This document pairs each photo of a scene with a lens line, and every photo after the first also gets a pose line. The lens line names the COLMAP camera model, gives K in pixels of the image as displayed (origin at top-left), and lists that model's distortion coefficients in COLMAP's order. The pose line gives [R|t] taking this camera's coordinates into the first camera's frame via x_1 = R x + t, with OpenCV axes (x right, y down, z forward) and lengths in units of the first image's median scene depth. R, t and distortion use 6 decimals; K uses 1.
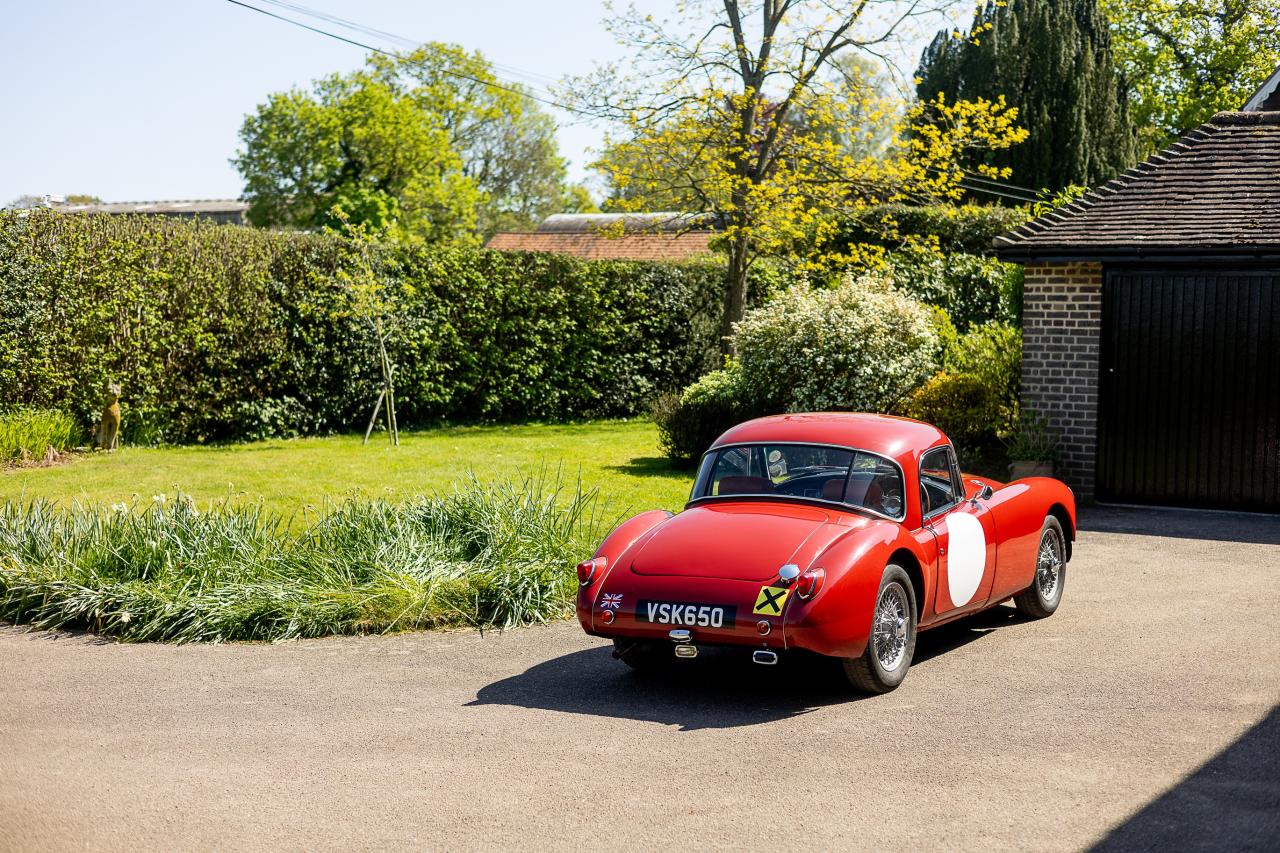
lens RADIAL K [[1827.1, 0, 658.3], [0, 1827.1, 421.7], [0, 0, 1]] dist [0.016292, 0.094515]
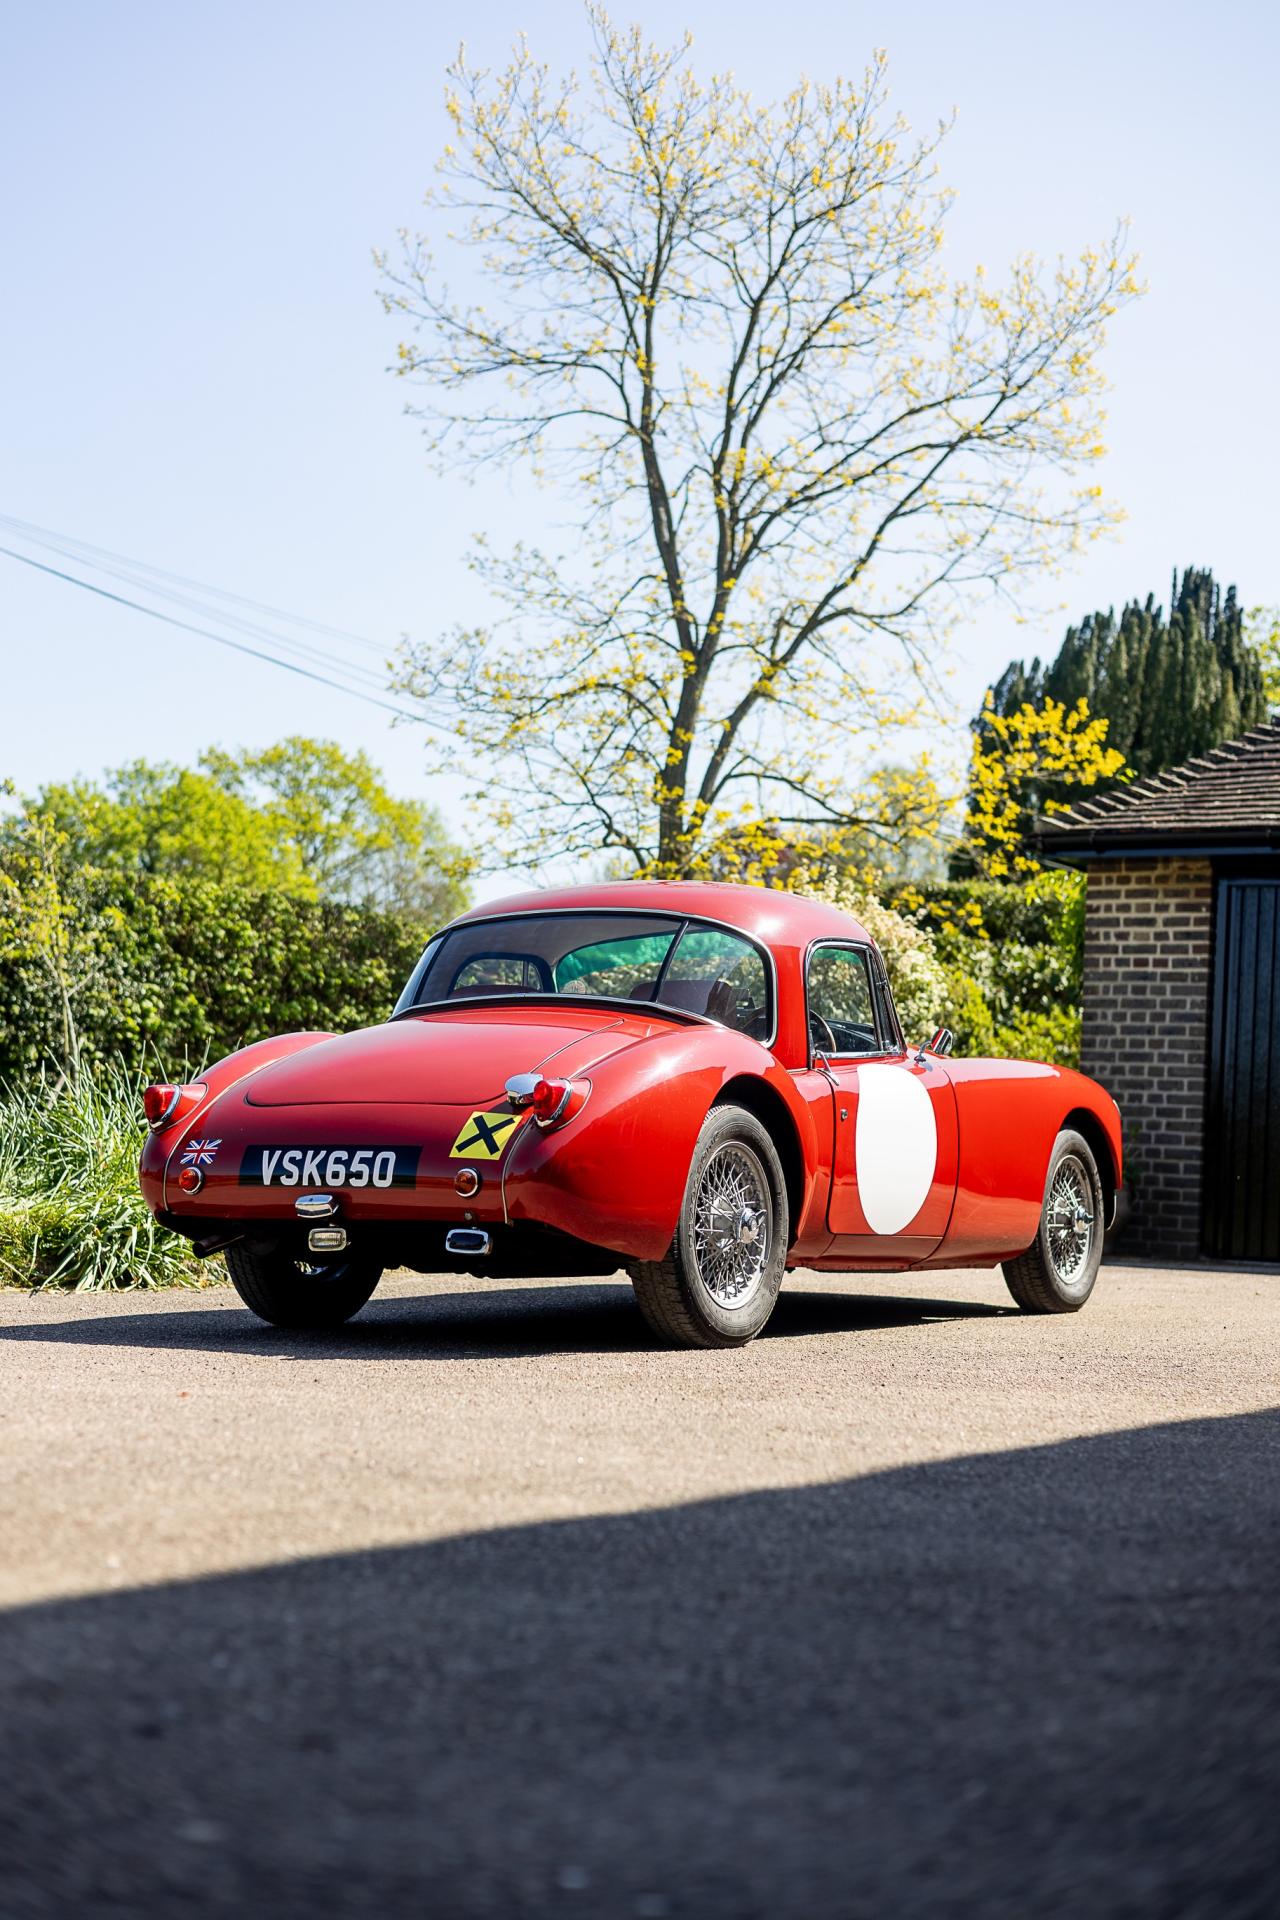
lens RADIAL K [[2674.8, 0, 618.6], [0, 2674.8, 960.0], [0, 0, 1]] dist [0.014011, 0.121931]
pose [[0.999473, 0.031952, -0.005790, 0.049049], [-0.032444, 0.990124, -0.136392, 0.072444], [0.001375, 0.136508, 0.990638, 0.112678]]
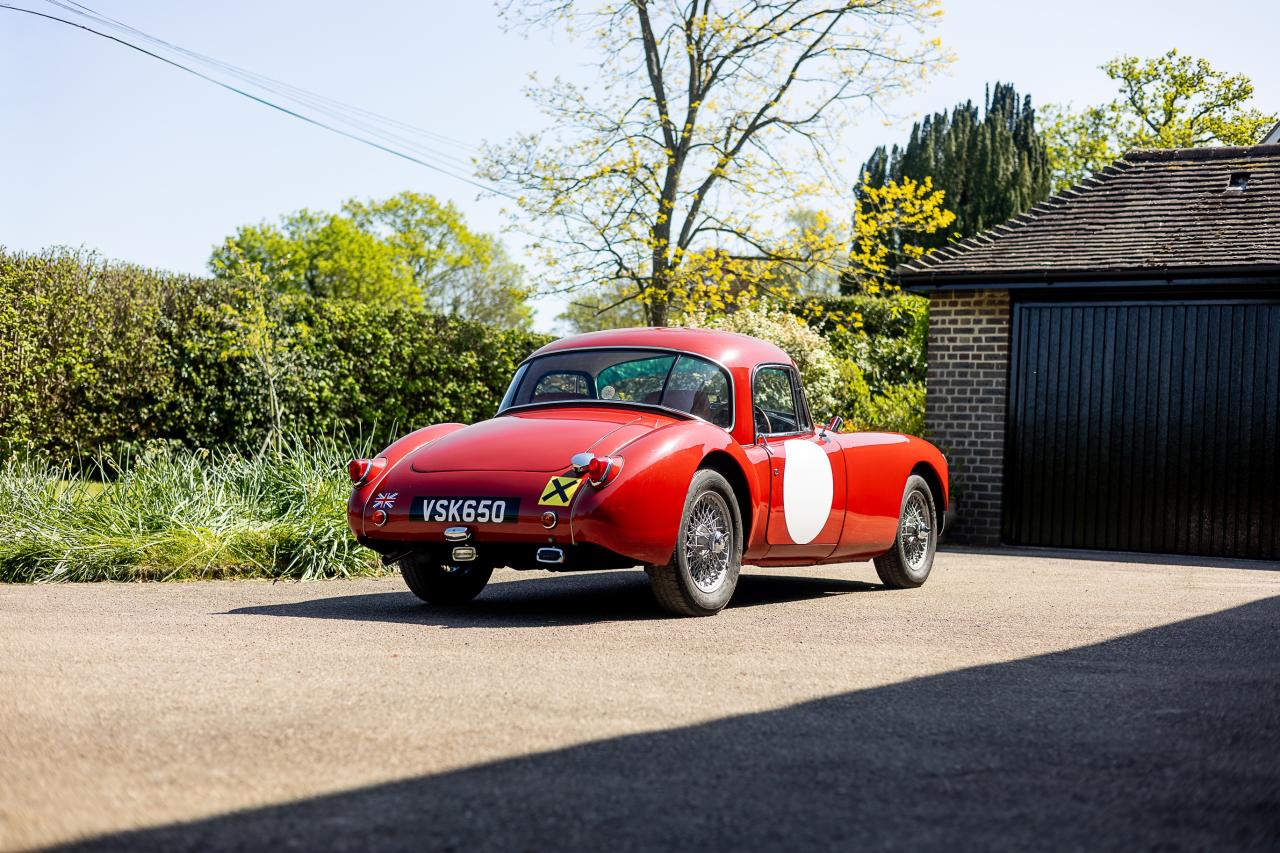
lens RADIAL K [[1783.2, 0, 633.3], [0, 1783.2, 419.3], [0, 0, 1]] dist [0.014011, 0.121931]
pose [[0.999697, 0.024566, 0.001758, 0.044992], [-0.024305, 0.995572, -0.090804, 0.066953], [-0.003981, 0.090734, 0.995867, 0.075716]]
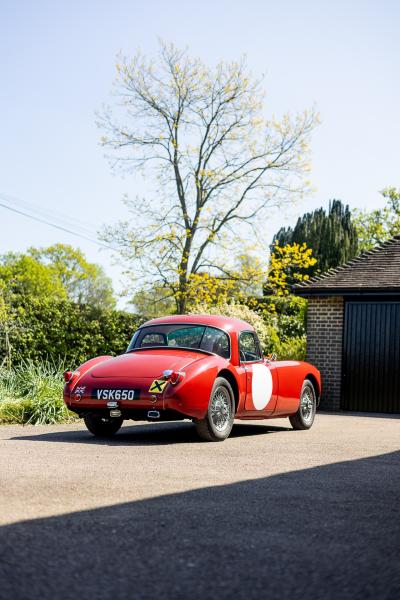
lens RADIAL K [[837.7, 0, 191.0], [0, 837.7, 299.6], [0, 0, 1]] dist [0.002635, 0.085674]
pose [[0.998822, 0.033656, 0.034946, 0.029917], [-0.027972, 0.987979, -0.152034, 0.068141], [-0.039642, 0.150877, 0.987757, 0.039766]]
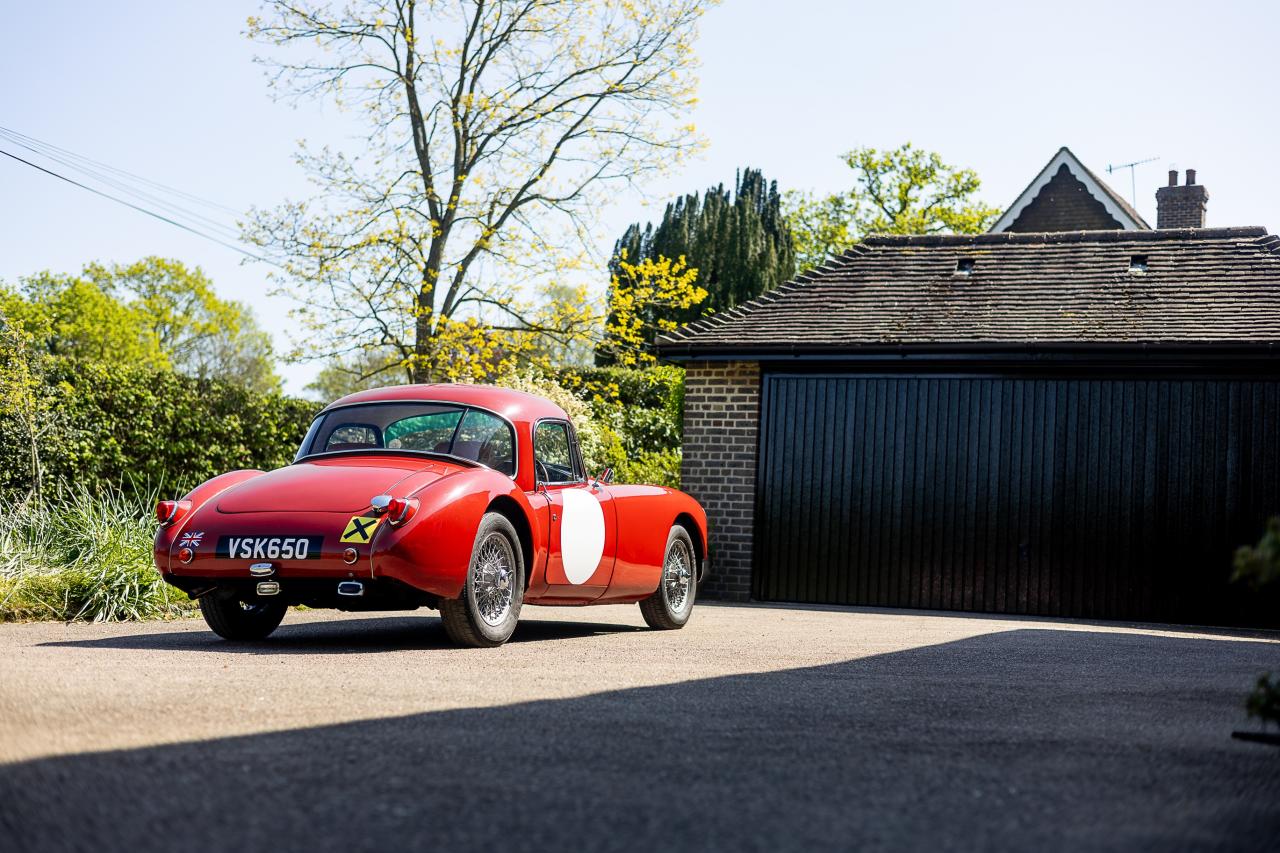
lens RADIAL K [[1783.2, 0, 633.3], [0, 1783.2, 419.3], [0, 0, 1]] dist [0.014011, 0.121931]
pose [[0.989318, 0.038871, 0.140492, 0.033229], [-0.019736, 0.990635, -0.135106, 0.077900], [-0.144428, 0.130890, 0.980820, 0.035831]]
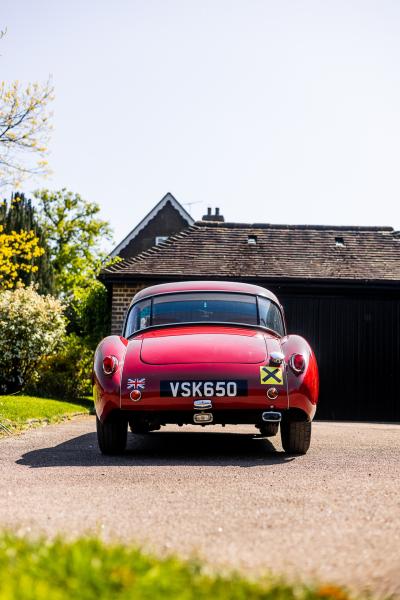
lens RADIAL K [[844.3, 0, 199.2], [0, 844.3, 301.8], [0, 0, 1]] dist [-0.006610, 0.117450]
pose [[0.868926, 0.064807, 0.490680, -0.140746], [0.018050, 0.986582, -0.162267, 0.069238], [-0.494612, 0.149855, 0.856097, 0.231616]]
